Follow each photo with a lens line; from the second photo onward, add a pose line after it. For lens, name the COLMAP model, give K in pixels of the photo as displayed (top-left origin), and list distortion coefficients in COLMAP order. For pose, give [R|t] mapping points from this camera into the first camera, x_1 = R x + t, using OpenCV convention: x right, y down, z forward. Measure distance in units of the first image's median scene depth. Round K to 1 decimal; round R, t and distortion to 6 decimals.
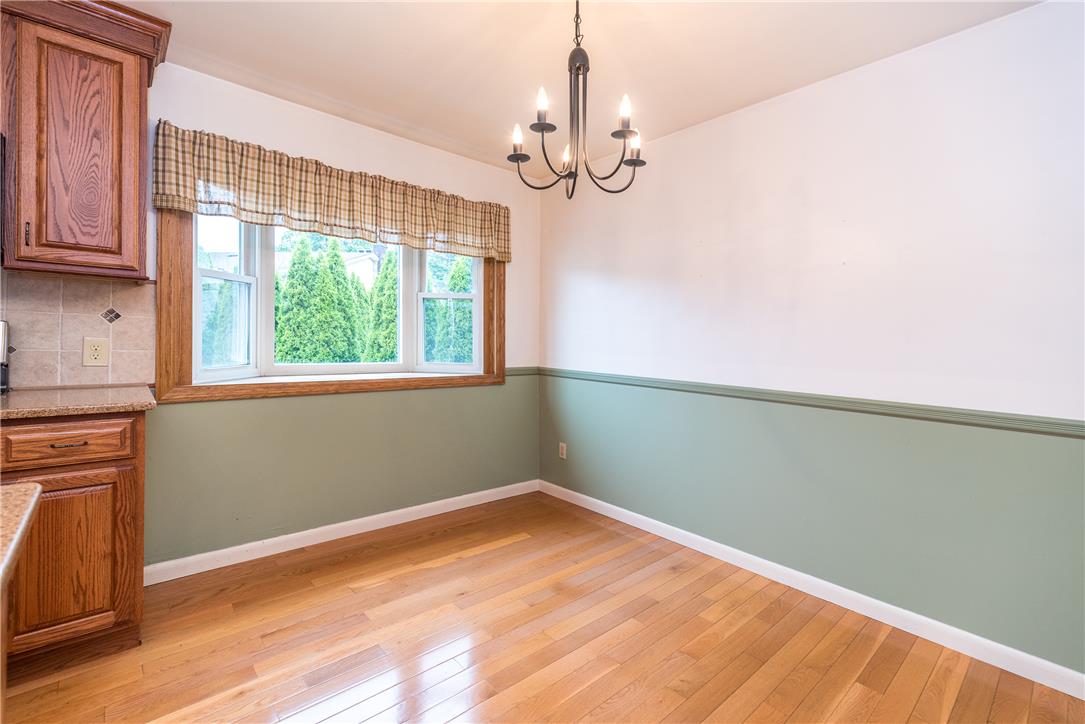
lens RADIAL K [[483.0, 0, 553.0], [0, 483.0, 322.5], [0, 0, 1]] dist [0.002924, 0.000625]
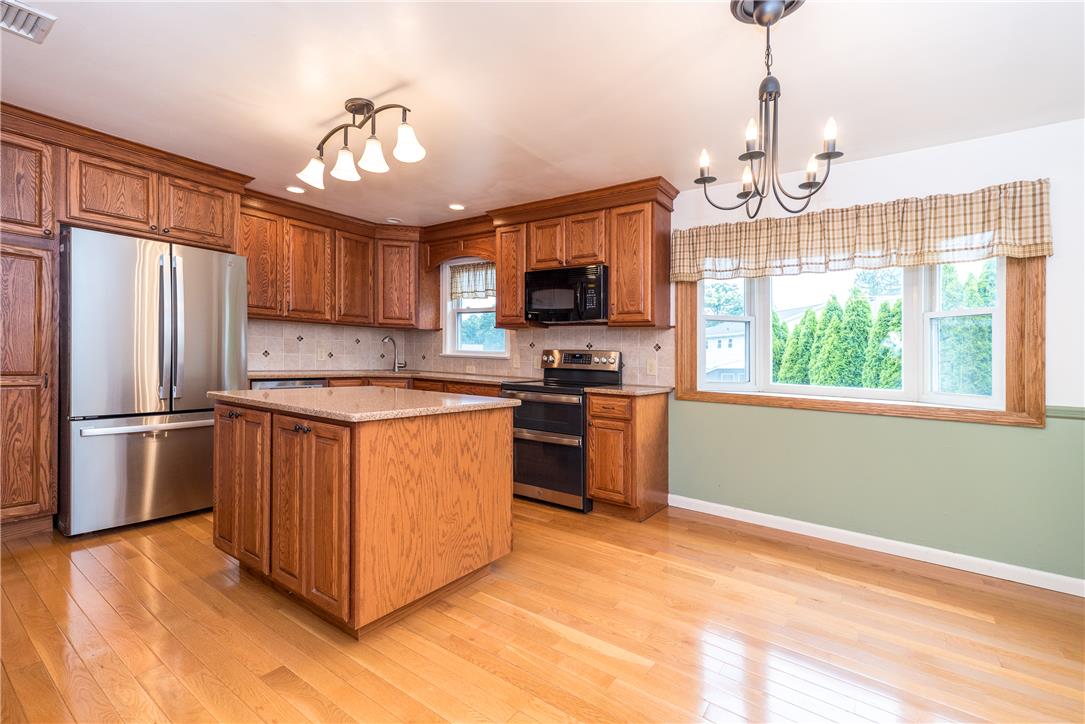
lens RADIAL K [[481.9, 0, 542.5], [0, 481.9, 362.0], [0, 0, 1]] dist [0.009235, 0.000186]
pose [[0.209817, -0.009637, -0.977693, 0.552075], [0.006866, 0.999941, -0.008383, 0.038653], [0.977717, -0.004954, 0.209870, 0.156091]]
